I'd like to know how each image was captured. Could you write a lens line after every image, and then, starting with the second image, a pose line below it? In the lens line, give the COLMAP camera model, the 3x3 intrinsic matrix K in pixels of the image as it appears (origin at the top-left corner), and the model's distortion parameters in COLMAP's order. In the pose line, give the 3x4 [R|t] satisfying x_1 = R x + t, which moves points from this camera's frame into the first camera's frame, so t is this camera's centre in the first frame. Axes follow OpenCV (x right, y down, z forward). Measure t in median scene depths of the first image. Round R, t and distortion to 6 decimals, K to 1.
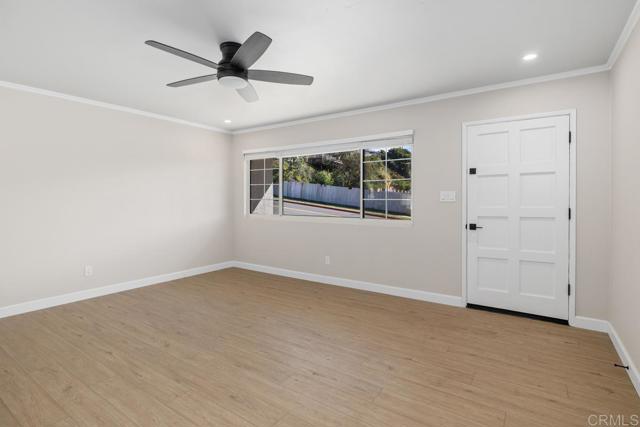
lens RADIAL K [[316.7, 0, 320.0], [0, 316.7, 213.5], [0, 0, 1]] dist [-0.004519, -0.000284]
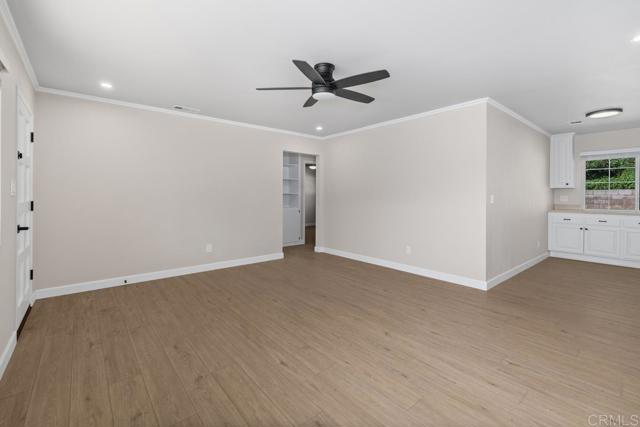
lens RADIAL K [[278.7, 0, 319.6], [0, 278.7, 191.9], [0, 0, 1]] dist [-0.000171, -0.000145]
pose [[-0.964994, -0.001826, 0.262264, -0.391496], [0.005131, 0.999653, 0.025839, -0.058576], [-0.262220, 0.026280, -0.964650, 1.483609]]
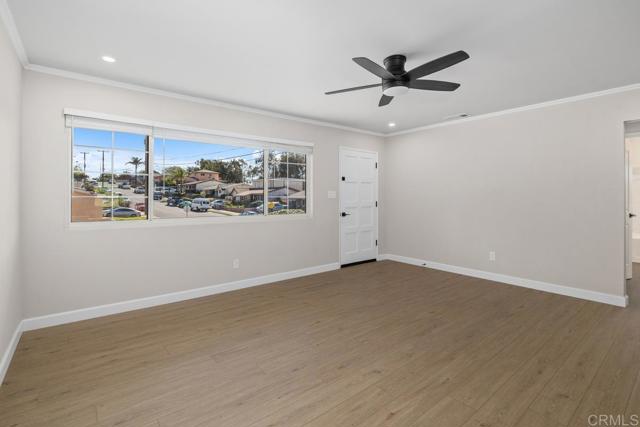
lens RADIAL K [[303.2, 0, 321.0], [0, 303.2, 203.6], [0, 0, 1]] dist [0.000195, -0.000156]
pose [[0.291288, -0.021587, 0.956392, -0.982246], [0.043537, 0.999009, 0.009289, -0.030432], [-0.955644, 0.038933, 0.291939, 0.681118]]
